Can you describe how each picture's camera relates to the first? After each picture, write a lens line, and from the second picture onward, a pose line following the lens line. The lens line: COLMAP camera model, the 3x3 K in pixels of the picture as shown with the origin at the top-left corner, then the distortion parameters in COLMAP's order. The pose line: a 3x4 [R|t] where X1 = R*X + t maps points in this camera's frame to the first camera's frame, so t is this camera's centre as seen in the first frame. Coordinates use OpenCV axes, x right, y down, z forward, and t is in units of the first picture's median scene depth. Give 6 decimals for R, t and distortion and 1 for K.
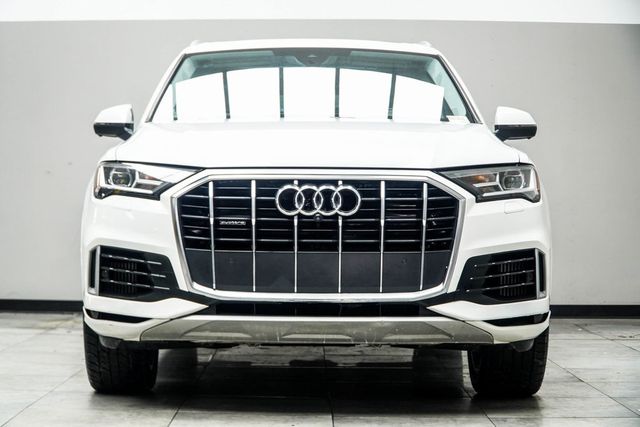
lens RADIAL K [[1441.6, 0, 320.0], [0, 1441.6, 213.5], [0, 0, 1]] dist [-0.221316, -0.151466]
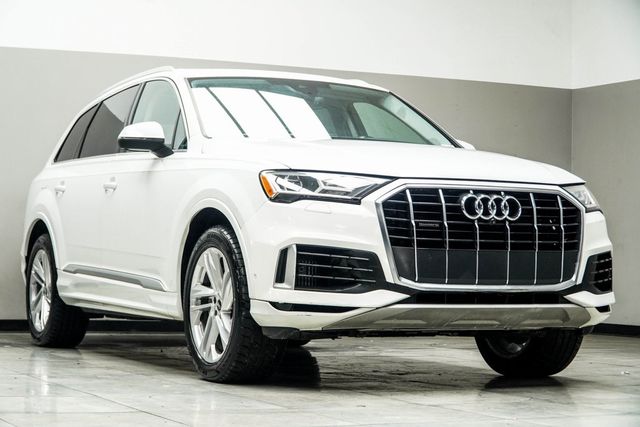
lens RADIAL K [[1441.6, 0, 320.0], [0, 1441.6, 213.5], [0, 0, 1]] dist [-0.221316, -0.151466]
pose [[0.905543, 0.021612, 0.423704, -0.635401], [-0.008483, 0.999424, -0.032849, 0.036414], [-0.424170, 0.026152, 0.905205, -0.023821]]
